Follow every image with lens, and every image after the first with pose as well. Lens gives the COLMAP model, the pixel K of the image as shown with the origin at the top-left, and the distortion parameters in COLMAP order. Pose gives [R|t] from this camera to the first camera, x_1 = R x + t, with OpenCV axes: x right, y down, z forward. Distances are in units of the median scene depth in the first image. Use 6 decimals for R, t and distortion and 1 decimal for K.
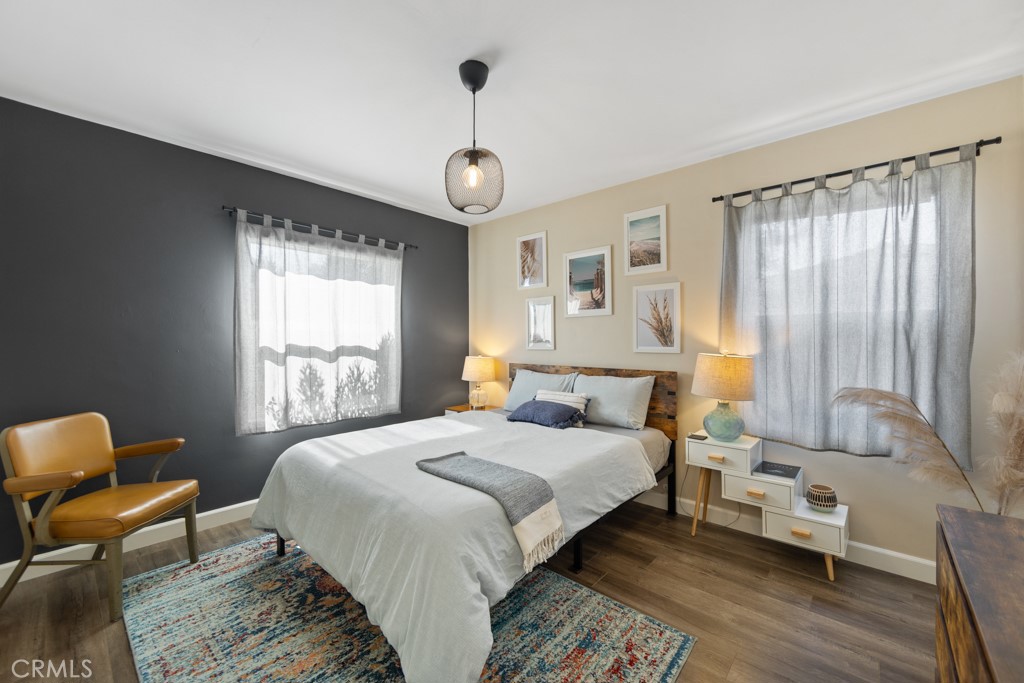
lens RADIAL K [[406.4, 0, 507.0], [0, 406.4, 342.9], [0, 0, 1]] dist [-0.002442, 0.000306]
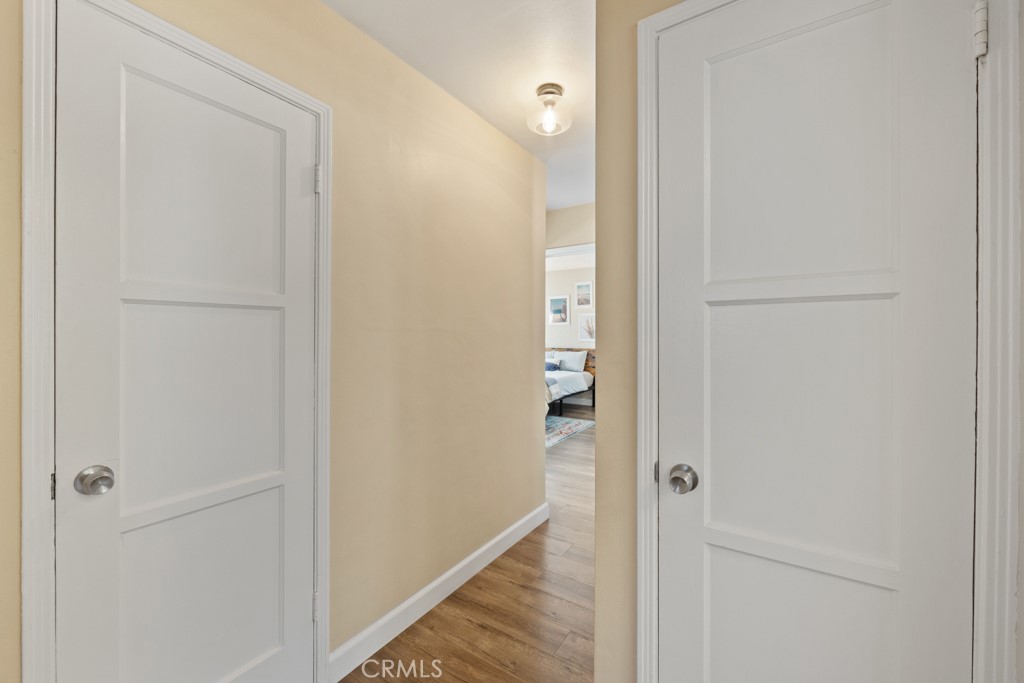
lens RADIAL K [[406.4, 0, 505.9], [0, 406.4, 339.3], [0, 0, 1]] dist [-0.002442, 0.000306]
pose [[0.988861, 0.006106, 0.148719, -0.473263], [-0.005632, 0.999978, -0.003611, 0.023509], [-0.148737, 0.002733, 0.988873, -1.311620]]
